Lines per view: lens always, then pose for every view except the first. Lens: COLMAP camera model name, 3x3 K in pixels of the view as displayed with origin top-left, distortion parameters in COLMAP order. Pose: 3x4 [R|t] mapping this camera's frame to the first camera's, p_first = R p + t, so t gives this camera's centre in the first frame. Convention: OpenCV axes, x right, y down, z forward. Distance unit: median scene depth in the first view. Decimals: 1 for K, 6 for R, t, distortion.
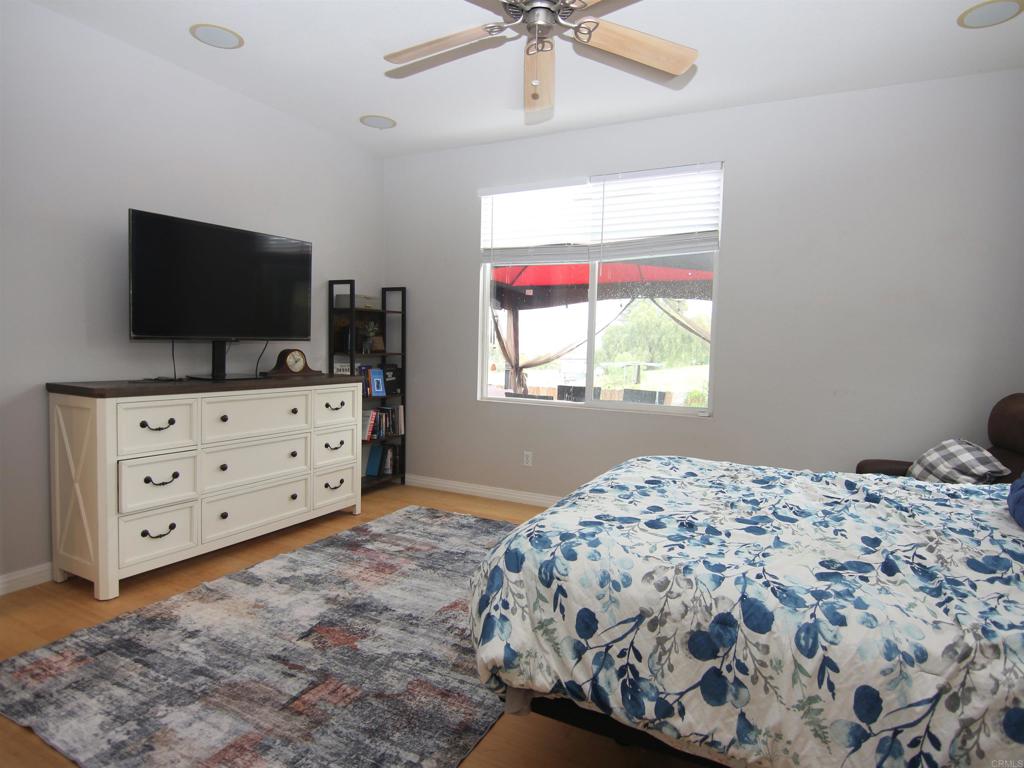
lens RADIAL K [[585.6, 0, 514.4], [0, 585.6, 386.5], [0, 0, 1]] dist [-0.002961, -0.013264]
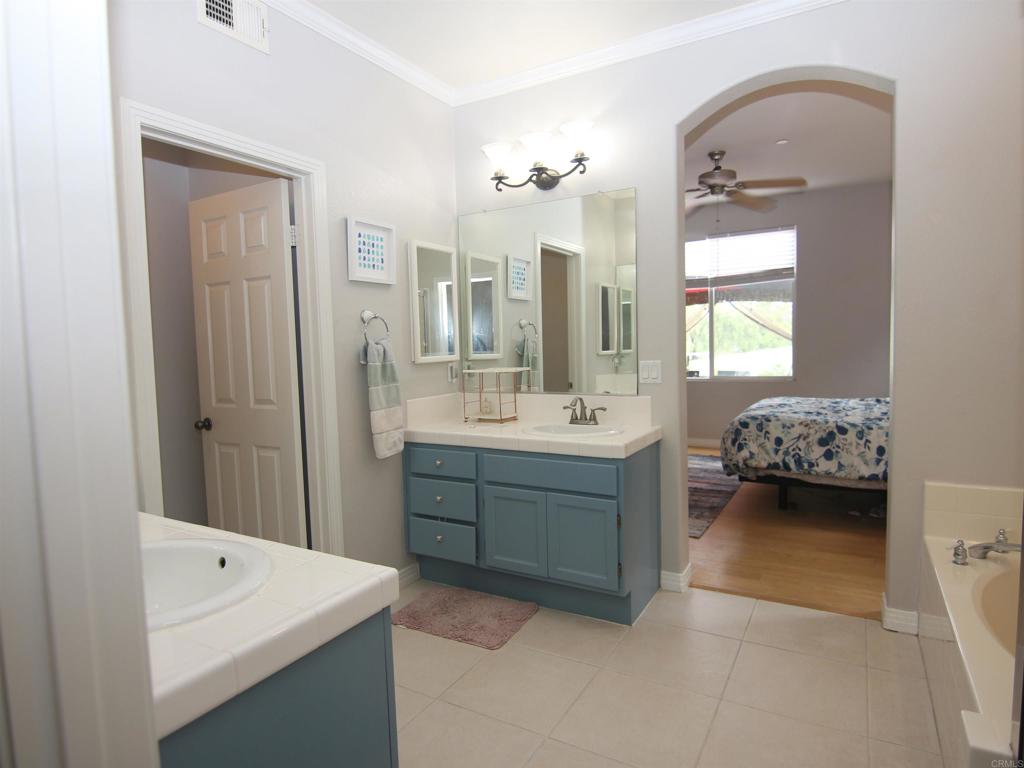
lens RADIAL K [[585.6, 0, 507.1], [0, 585.6, 383.5], [0, 0, 1]] dist [-0.002961, -0.013264]
pose [[0.996124, -0.050947, -0.071710, -0.993694], [0.050705, 0.998700, -0.005201, 0.077314], [0.071882, 0.001544, 0.997412, -1.961402]]
